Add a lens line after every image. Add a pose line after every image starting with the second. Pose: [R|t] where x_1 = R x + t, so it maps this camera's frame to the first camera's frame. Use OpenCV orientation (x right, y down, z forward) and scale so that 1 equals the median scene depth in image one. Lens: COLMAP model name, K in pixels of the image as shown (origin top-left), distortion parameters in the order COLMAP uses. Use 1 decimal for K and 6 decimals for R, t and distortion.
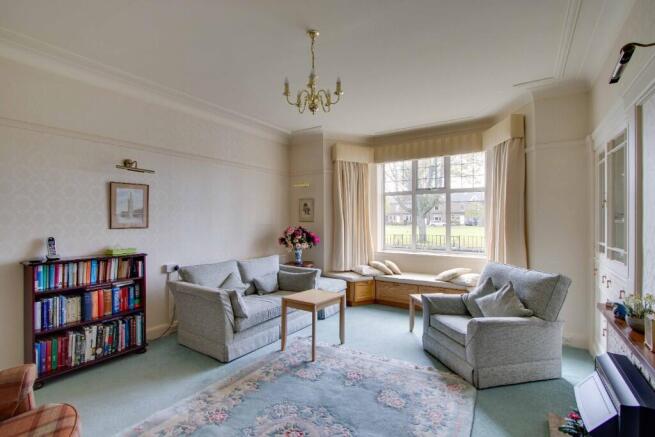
lens RADIAL K [[303.0, 0, 323.4], [0, 303.0, 218.2], [0, 0, 1]] dist [-0.026528, 0.008515]
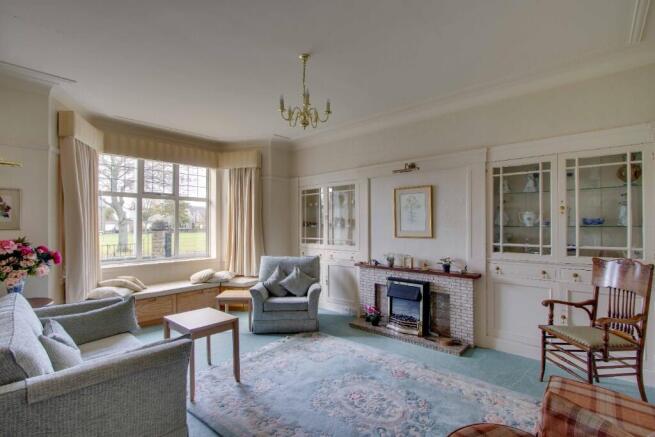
lens RADIAL K [[303.0, 0, 323.4], [0, 303.0, 218.2], [0, 0, 1]] dist [-0.026528, 0.008515]
pose [[0.147068, 0.024439, 0.988824, -0.529144], [-0.003168, 0.999701, -0.024237, 0.001650], [-0.989121, 0.000432, 0.147102, 0.360749]]
